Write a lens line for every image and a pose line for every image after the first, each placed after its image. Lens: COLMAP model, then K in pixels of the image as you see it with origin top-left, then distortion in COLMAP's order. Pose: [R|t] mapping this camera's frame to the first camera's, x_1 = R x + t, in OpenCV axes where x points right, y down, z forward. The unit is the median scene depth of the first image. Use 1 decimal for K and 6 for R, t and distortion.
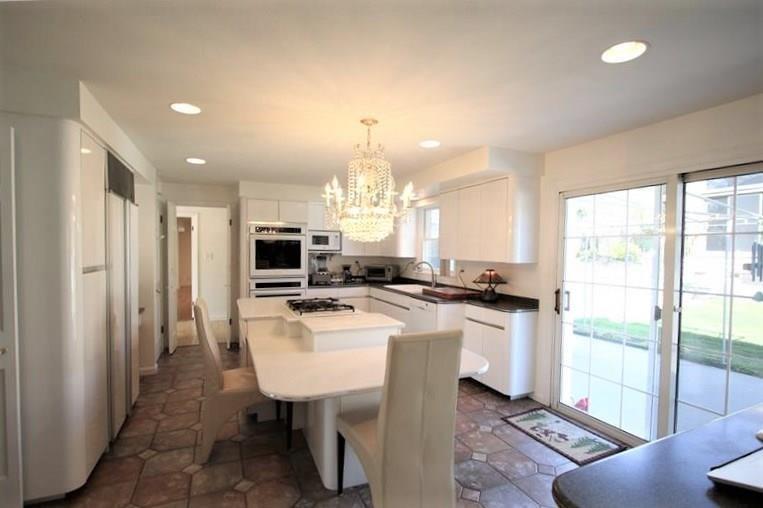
lens RADIAL K [[350.4, 0, 345.0], [0, 350.4, 256.0], [0, 0, 1]] dist [-0.011102, 0.000256]
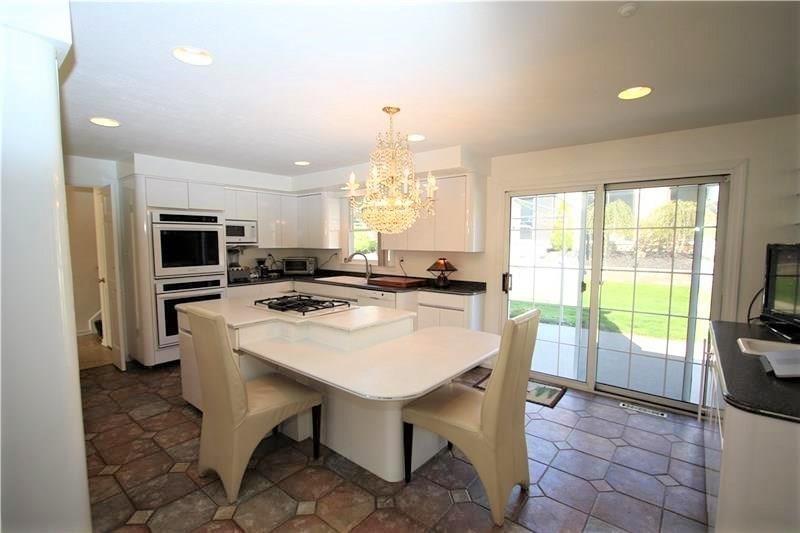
lens RADIAL K [[367.4, 0, 361.7], [0, 367.4, 268.6], [0, 0, 1]] dist [-0.011102, 0.000256]
pose [[0.894975, -0.043254, 0.444014, -0.281826], [0.016606, 0.997829, 0.063732, -0.006685], [-0.445807, -0.049666, 0.893750, 0.064235]]
